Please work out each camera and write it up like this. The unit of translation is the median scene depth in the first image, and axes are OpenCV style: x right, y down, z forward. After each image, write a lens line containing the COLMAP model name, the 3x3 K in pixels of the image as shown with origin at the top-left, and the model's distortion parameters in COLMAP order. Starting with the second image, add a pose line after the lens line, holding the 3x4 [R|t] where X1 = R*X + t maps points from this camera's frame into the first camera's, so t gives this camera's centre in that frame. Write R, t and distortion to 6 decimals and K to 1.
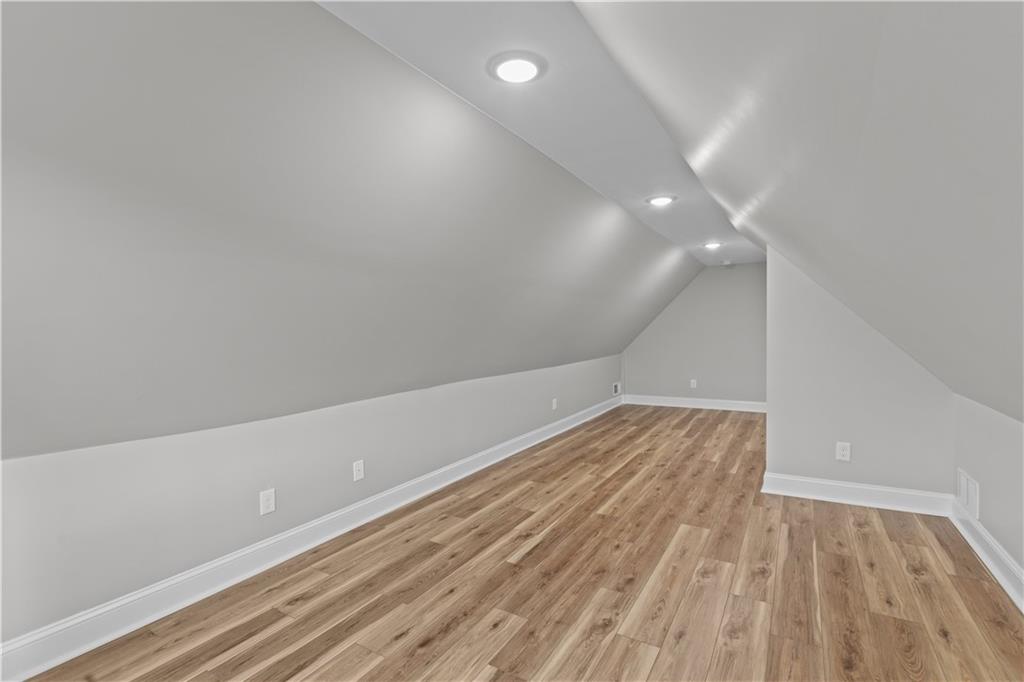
lens RADIAL K [[463.3, 0, 519.9], [0, 463.3, 341.2], [0, 0, 1]] dist [0.004966, -0.000886]
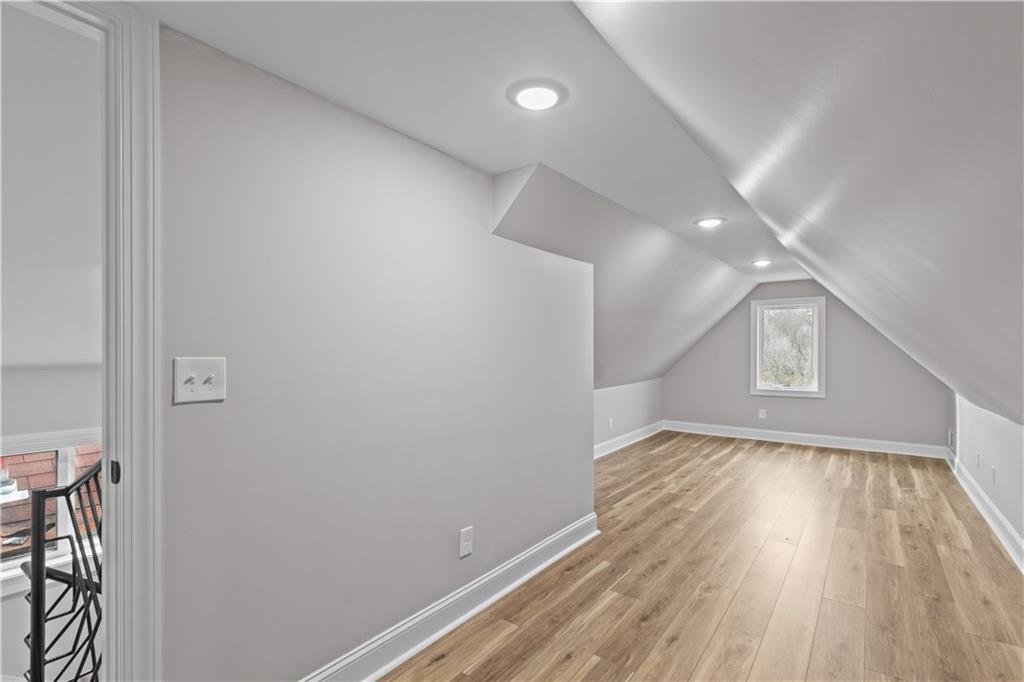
lens RADIAL K [[463.3, 0, 519.9], [0, 463.3, 341.2], [0, 0, 1]] dist [0.004966, -0.000886]
pose [[-0.994528, 0.018624, 0.102797, 0.618542], [0.019034, 0.999814, 0.003002, -0.067161], [-0.102722, 0.004942, -0.994698, 2.073333]]
